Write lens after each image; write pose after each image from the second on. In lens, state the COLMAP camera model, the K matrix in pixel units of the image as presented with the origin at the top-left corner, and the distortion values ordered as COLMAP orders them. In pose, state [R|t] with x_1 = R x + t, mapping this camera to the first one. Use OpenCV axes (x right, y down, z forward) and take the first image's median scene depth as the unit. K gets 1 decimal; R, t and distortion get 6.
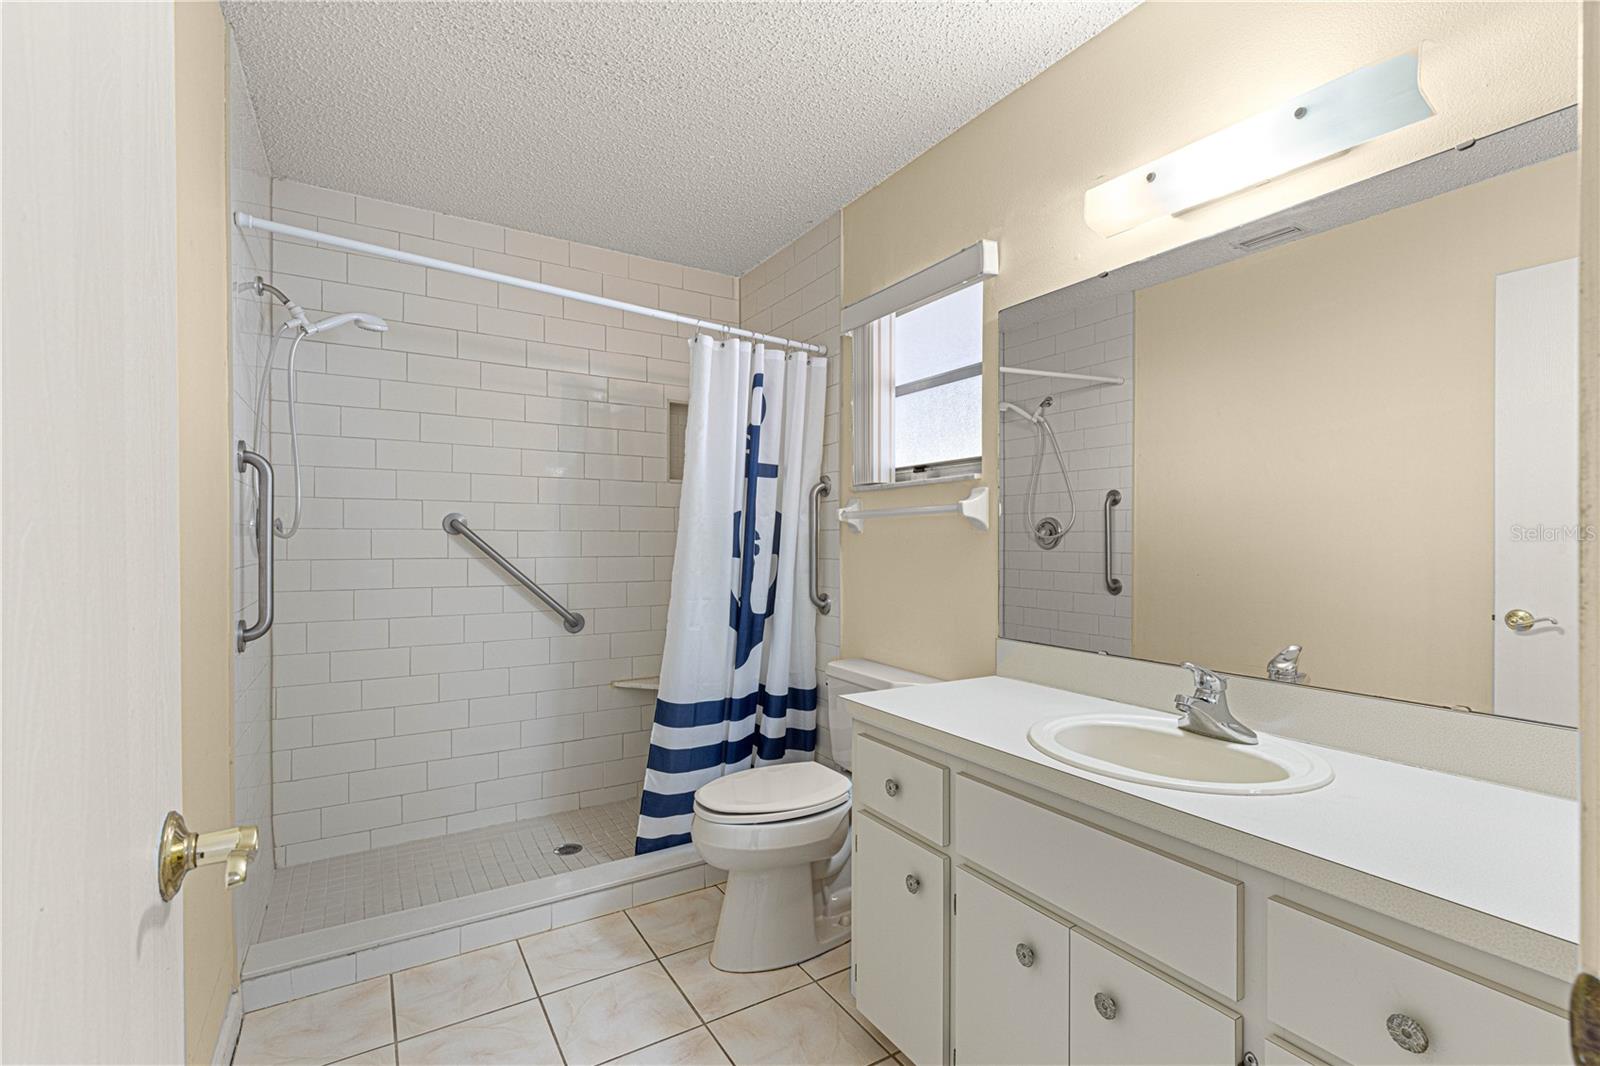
lens RADIAL K [[716.5, 0, 798.0], [0, 716.5, 536.3], [0, 0, 1]] dist [0.011494, -0.003041]
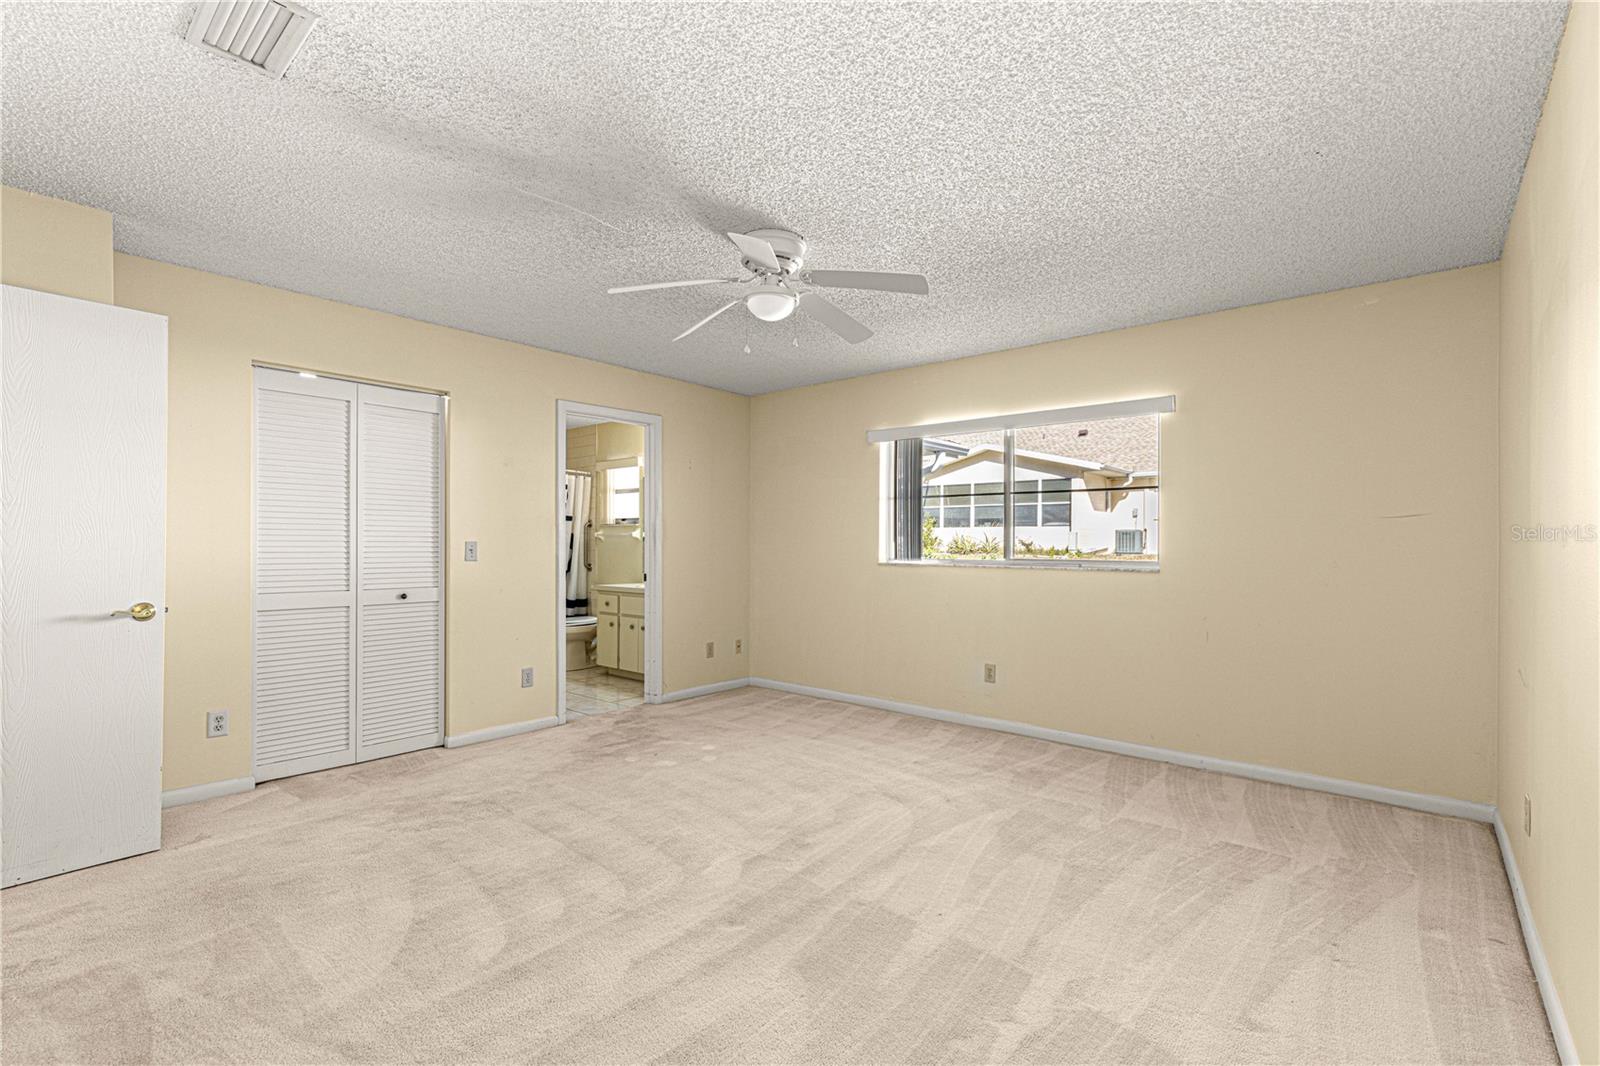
lens RADIAL K [[716.5, 0, 789.8], [0, 716.5, 548.5], [0, 0, 1]] dist [0.011494, -0.003041]
pose [[0.954006, 0.002803, 0.299775, -0.059457], [-0.003204, 0.999995, 0.000845, 0.019271], [-0.299771, -0.001766, 0.954009, -1.966885]]
